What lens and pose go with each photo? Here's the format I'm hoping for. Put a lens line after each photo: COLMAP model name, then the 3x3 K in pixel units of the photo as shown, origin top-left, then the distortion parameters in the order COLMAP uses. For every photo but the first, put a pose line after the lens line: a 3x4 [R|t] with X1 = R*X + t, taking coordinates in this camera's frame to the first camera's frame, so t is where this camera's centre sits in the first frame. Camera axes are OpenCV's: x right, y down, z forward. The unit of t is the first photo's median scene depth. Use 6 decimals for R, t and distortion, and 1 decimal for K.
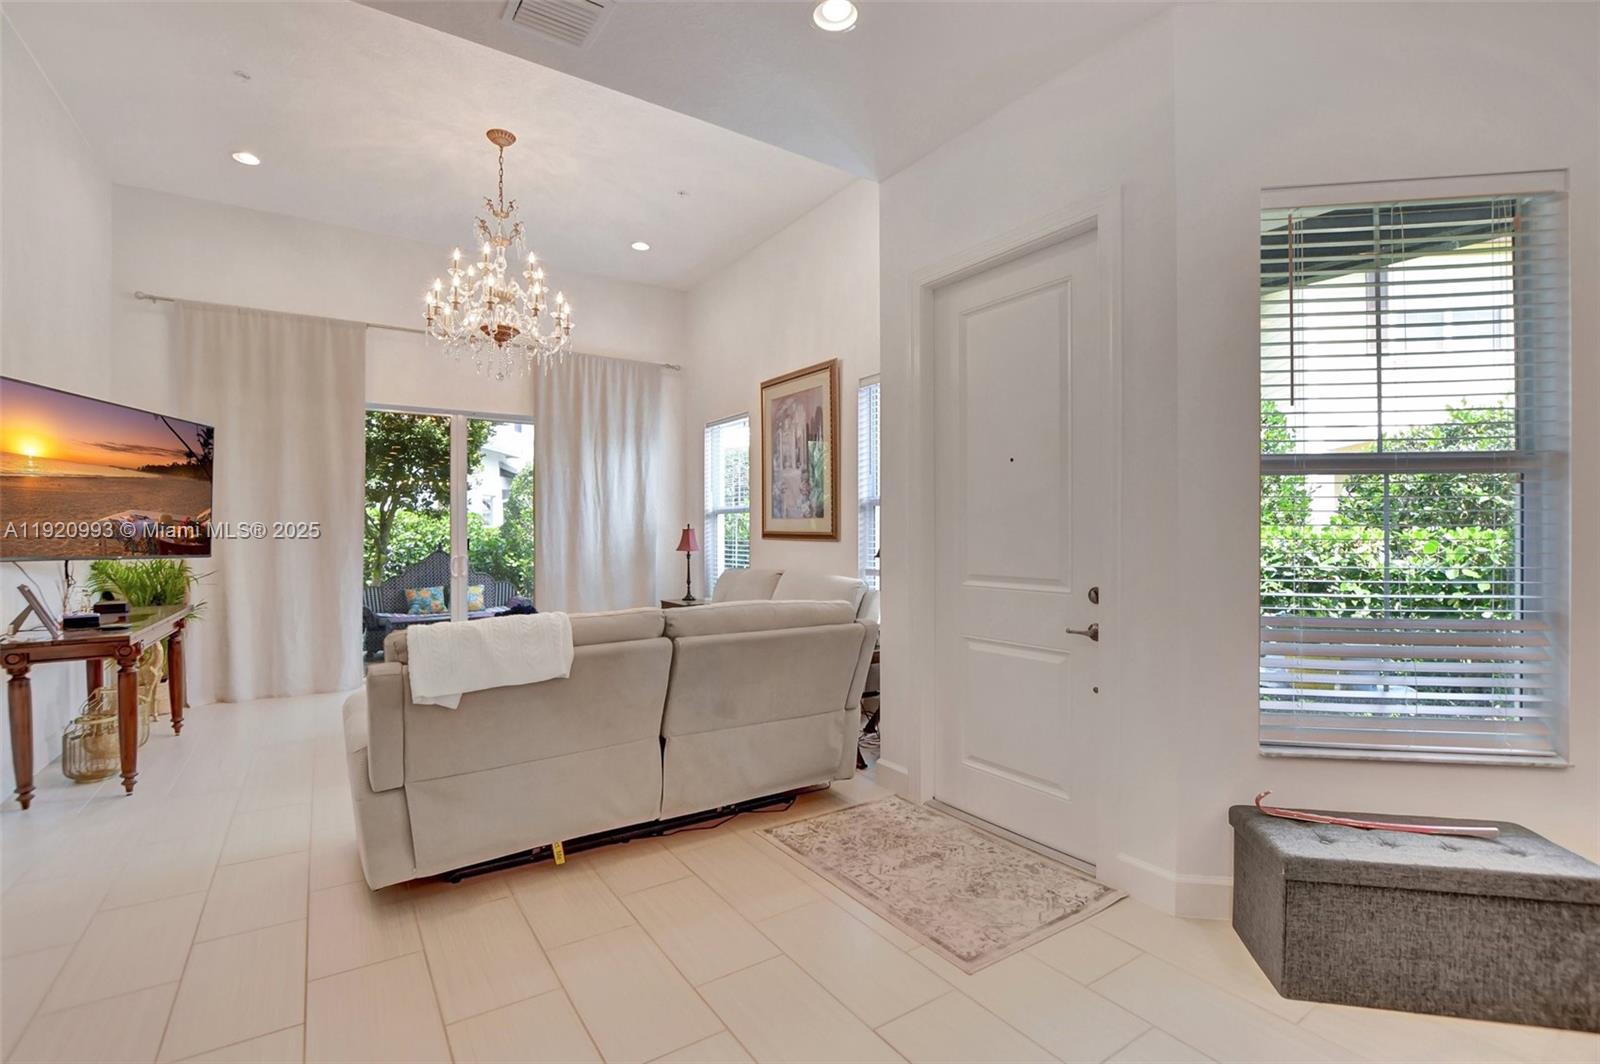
lens RADIAL K [[710.4, 0, 772.5], [0, 710.4, 525.2], [0, 0, 1]] dist [0.000206, 0.000120]
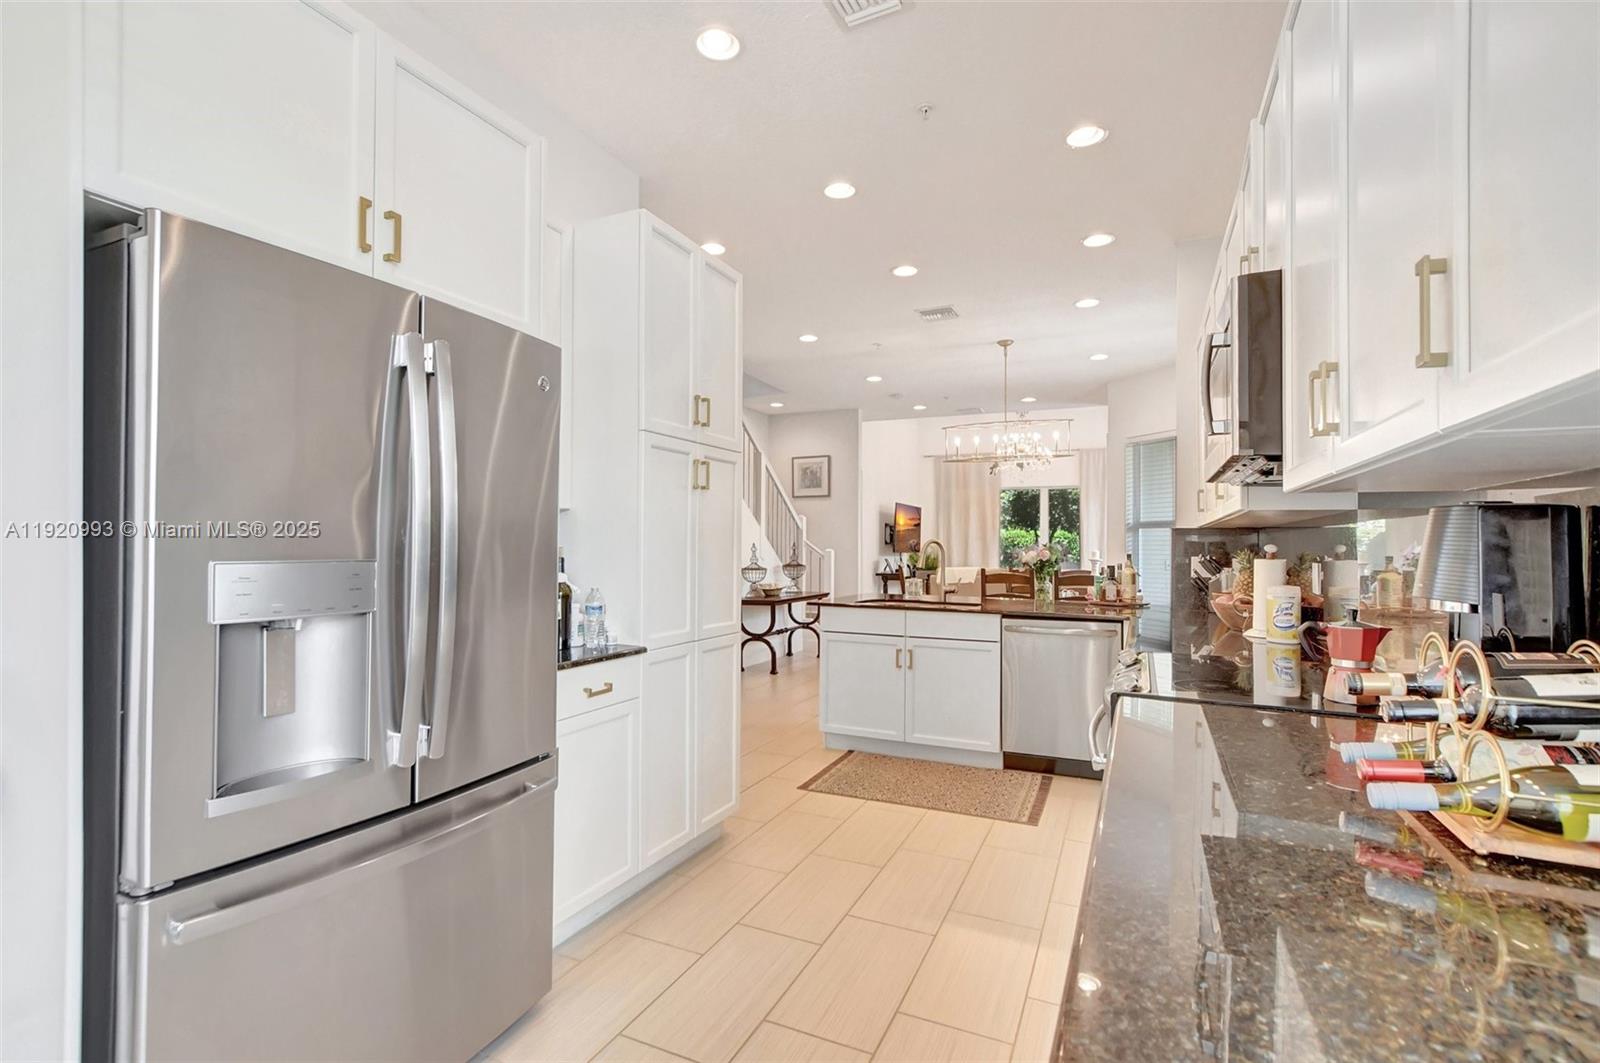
lens RADIAL K [[712.2, 0, 802.6], [0, 712.2, 523.8], [0, 0, 1]] dist [-0.001178, -0.000153]
pose [[0.544370, -0.024833, -0.838478, 0.980103], [0.008638, 0.999675, -0.023998, -0.011859], [0.838801, 0.005821, 0.544407, -0.749371]]
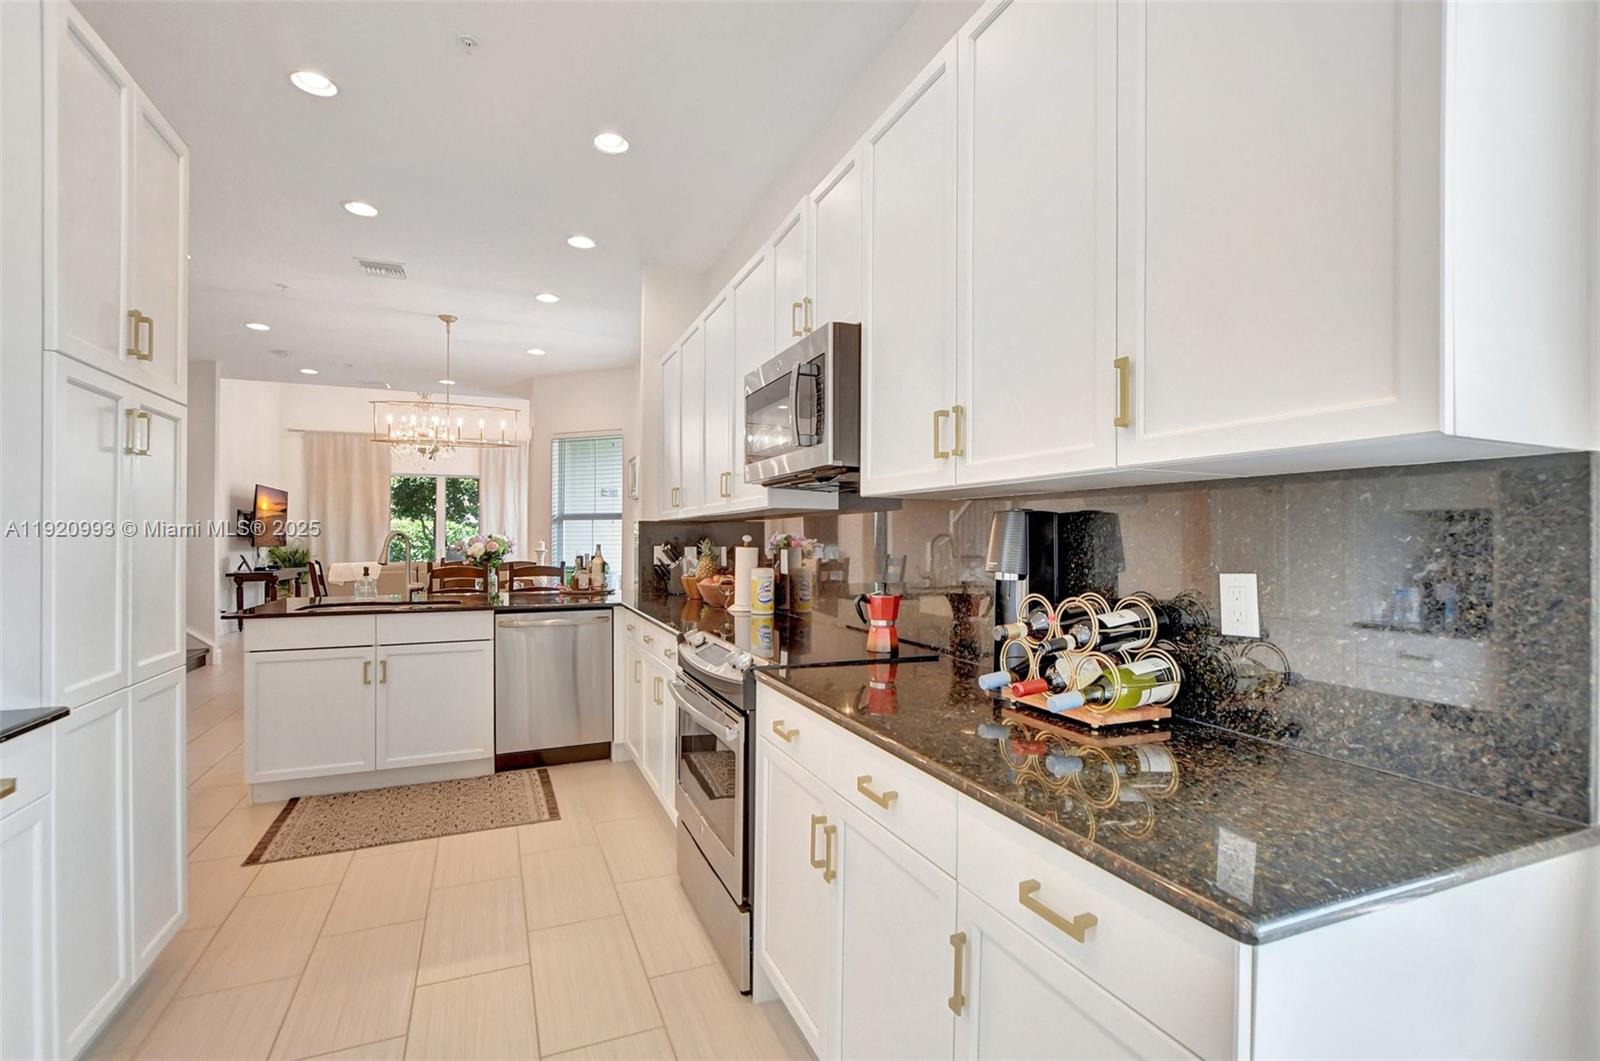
lens RADIAL K [[710.4, 0, 772.5], [0, 710.4, 523.7], [0, 0, 1]] dist [0.000206, 0.000120]
pose [[0.981851, -0.007026, -0.189523, 0.894229], [0.006238, 0.999969, -0.004754, -0.013201], [0.189551, 0.003486, 0.981865, -0.792977]]
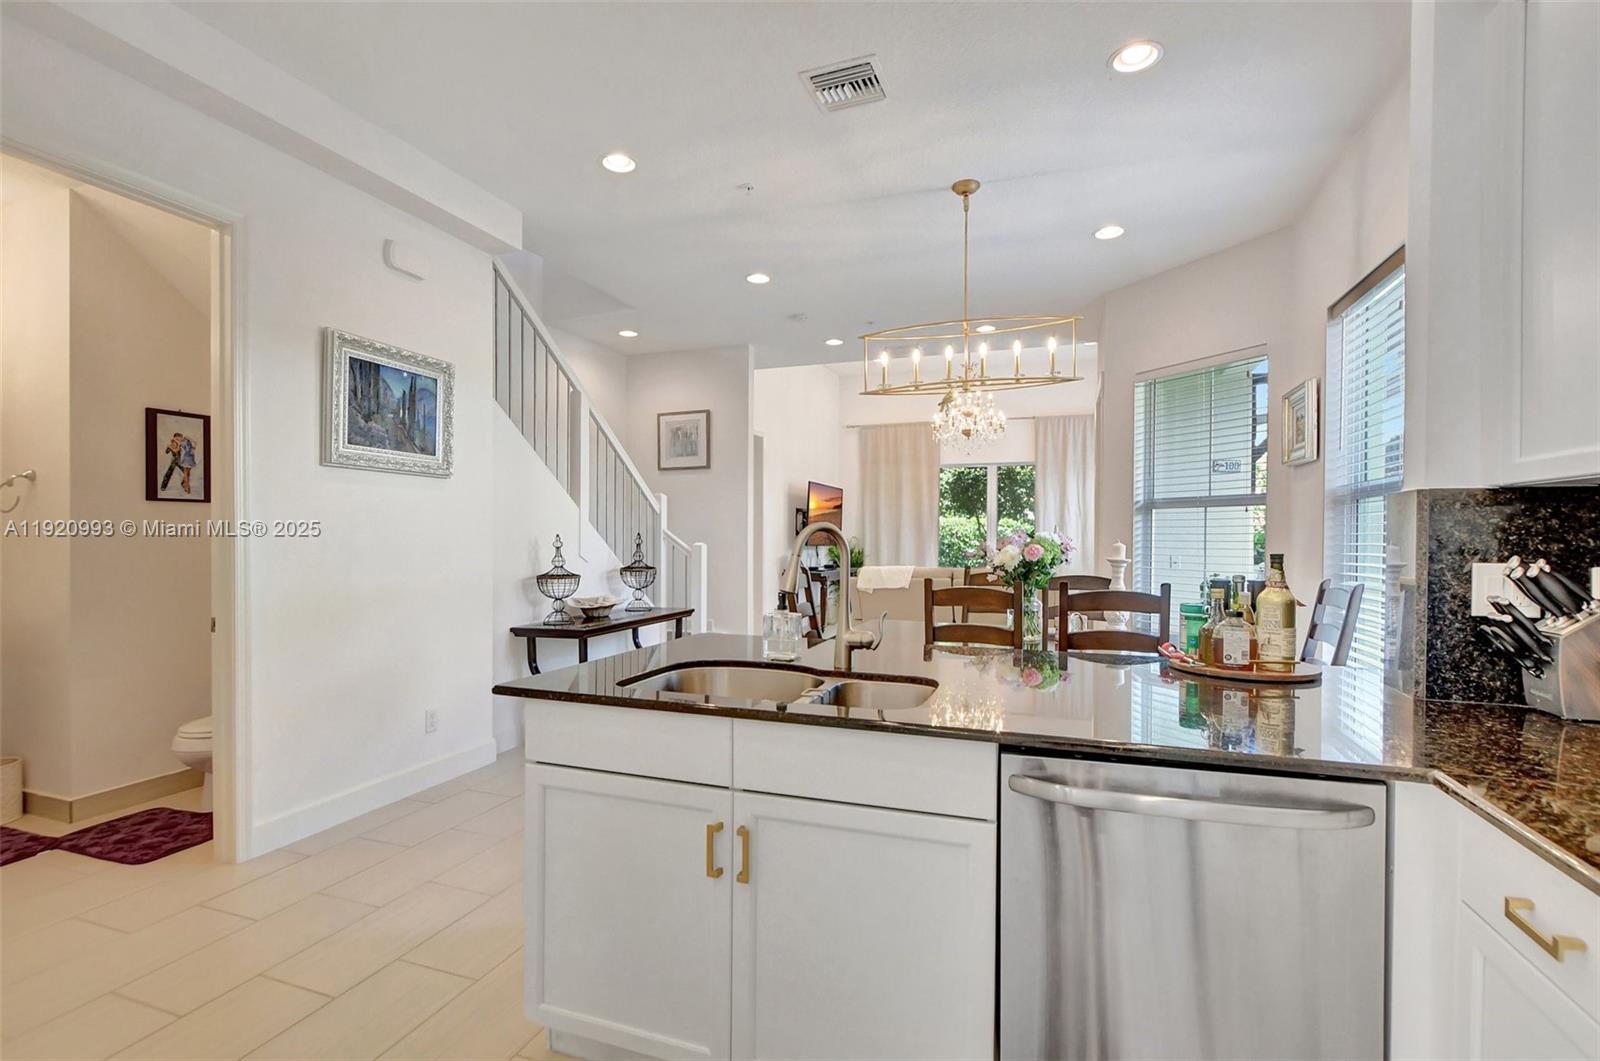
lens RADIAL K [[740.5, 0, 797.4], [0, 740.5, 551.9], [0, 0, 1]] dist [0.000276, -0.000042]
pose [[0.617830, 0.013239, -0.786201, 0.707600], [0.014477, 0.999497, 0.028208, -0.009271], [0.786179, -0.028809, 0.617327, -0.468041]]
